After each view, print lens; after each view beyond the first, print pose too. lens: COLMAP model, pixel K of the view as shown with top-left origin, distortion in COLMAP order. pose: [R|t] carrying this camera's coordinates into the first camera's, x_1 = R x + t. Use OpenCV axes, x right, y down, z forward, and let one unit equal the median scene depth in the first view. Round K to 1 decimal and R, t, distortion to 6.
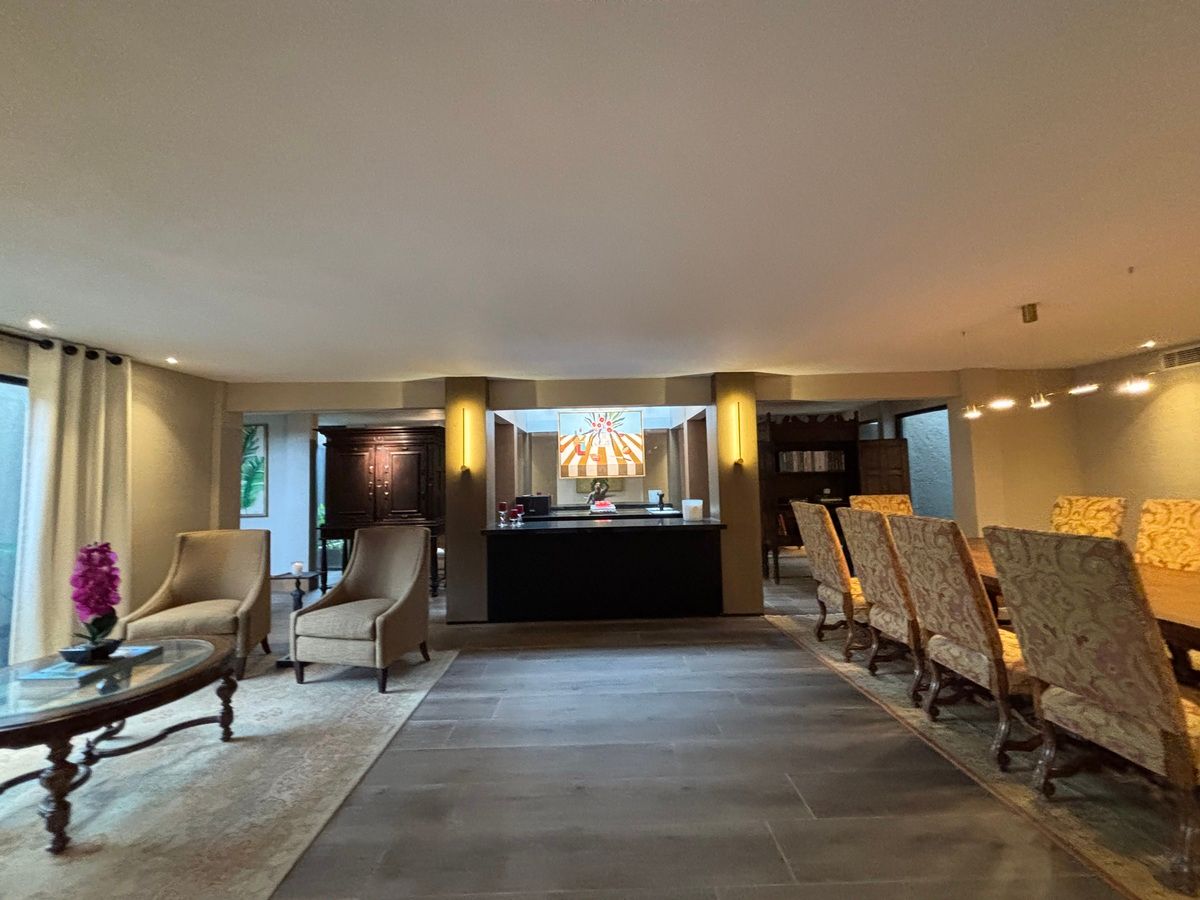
lens RADIAL K [[481.1, 0, 599.0], [0, 481.1, 447.9], [0, 0, 1]] dist [0.000025, 0.000096]
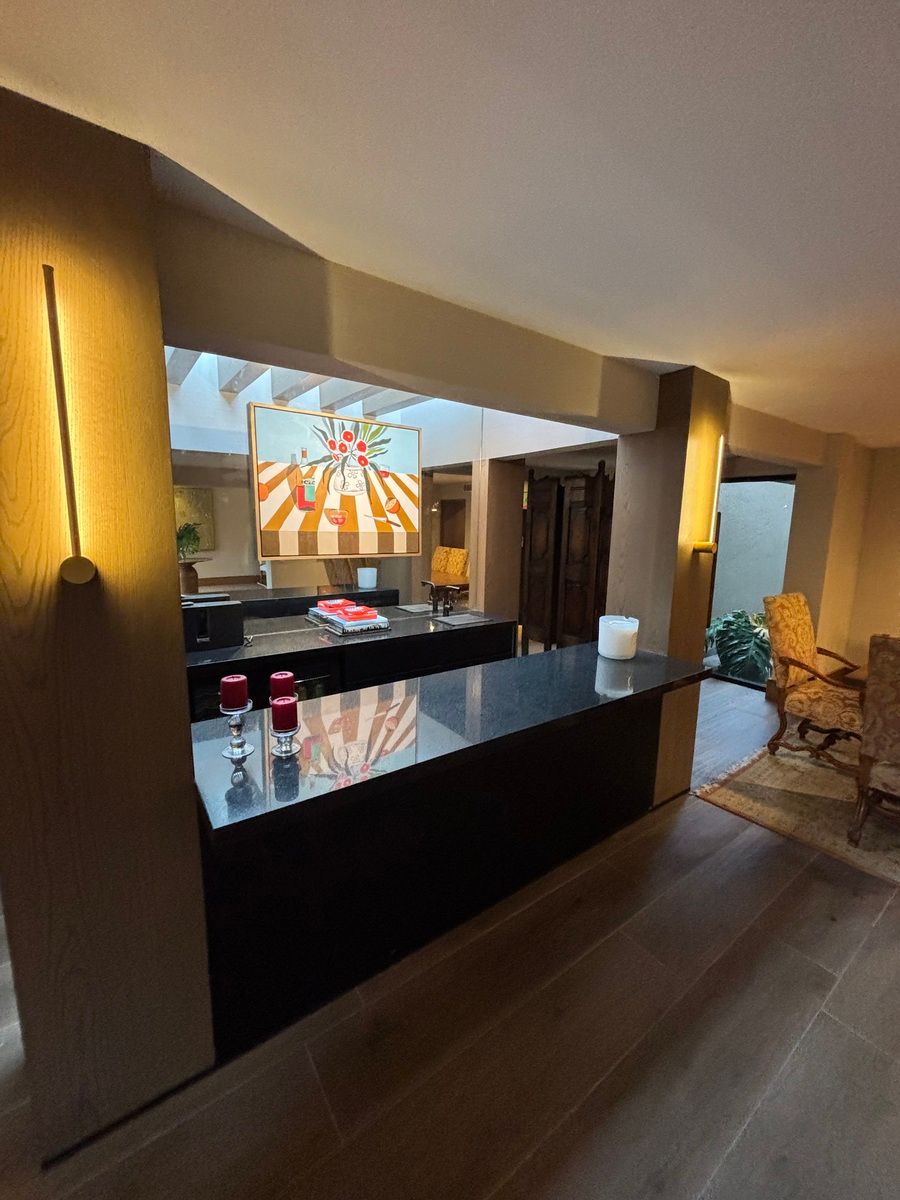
lens RADIAL K [[481.1, 0, 450.0], [0, 481.1, 604.1], [0, 0, 1]] dist [0.000025, 0.000096]
pose [[0.817900, -0.052894, 0.572925, -0.195152], [-0.077612, 0.976522, 0.200953, 0.000200], [-0.570102, -0.208825, 0.794591, 0.529624]]
